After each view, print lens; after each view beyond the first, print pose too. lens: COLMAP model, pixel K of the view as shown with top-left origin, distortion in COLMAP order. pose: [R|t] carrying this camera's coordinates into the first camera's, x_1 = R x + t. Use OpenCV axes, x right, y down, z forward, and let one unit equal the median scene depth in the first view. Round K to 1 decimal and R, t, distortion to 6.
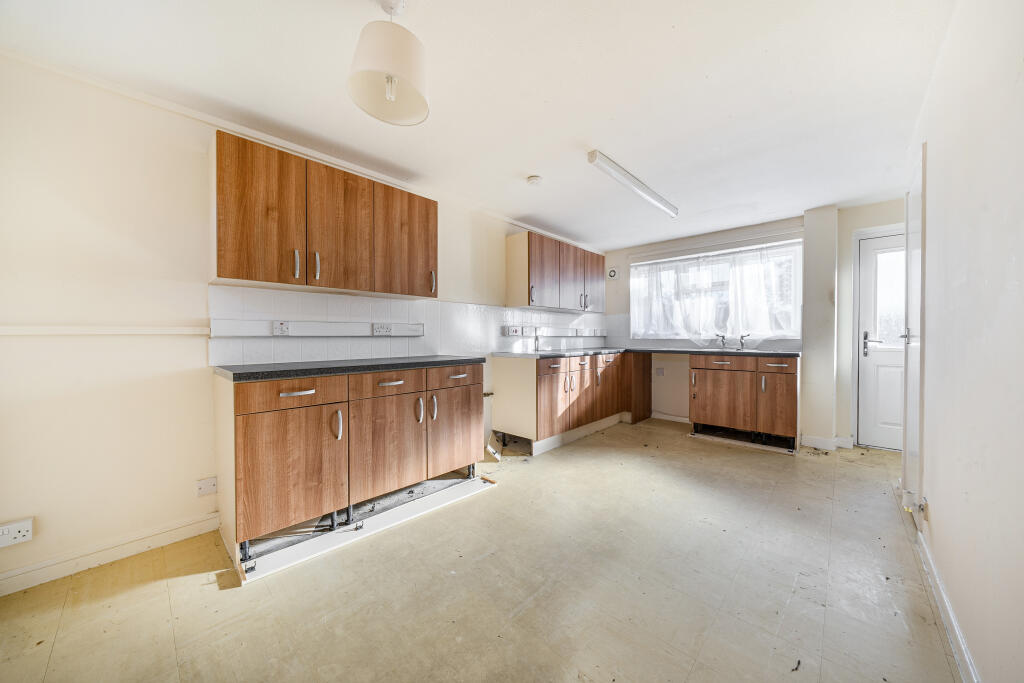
lens RADIAL K [[353.7, 0, 506.5], [0, 353.7, 340.5], [0, 0, 1]] dist [-0.000582, -0.000033]
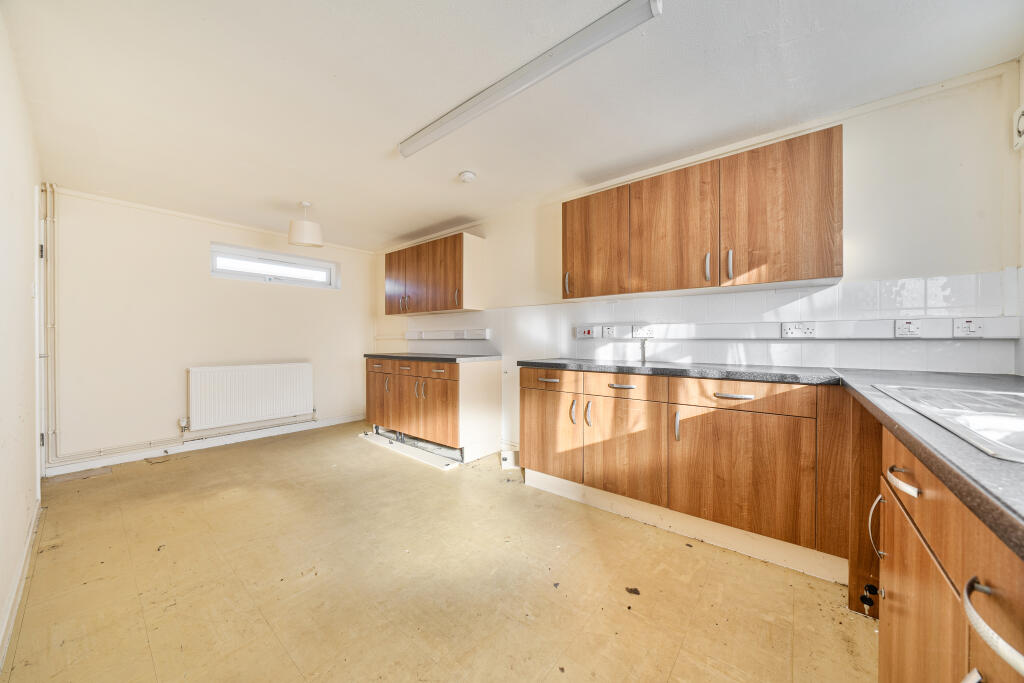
lens RADIAL K [[353.7, 0, 506.5], [0, 353.7, 340.5], [0, 0, 1]] dist [-0.000582, -0.000033]
pose [[0.072427, 0.003657, -0.997367, 0.809686], [-0.010875, 0.999937, 0.002877, -0.010038], [0.997314, 0.010638, 0.072463, 0.805977]]
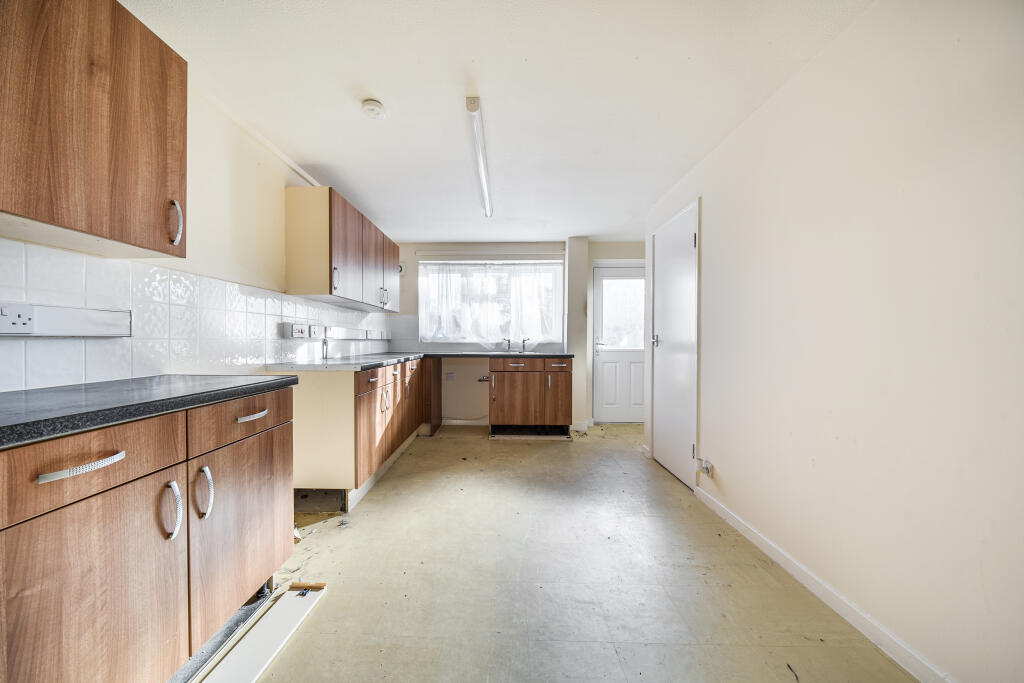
lens RADIAL K [[348.6, 0, 494.0], [0, 348.6, 343.1], [0, 0, 1]] dist [-0.005781, -0.000020]
pose [[0.748176, -0.001709, 0.663498, -0.146597], [0.003536, 0.999993, -0.001411, -0.001900], [-0.663491, 0.003402, 0.748177, 0.272047]]
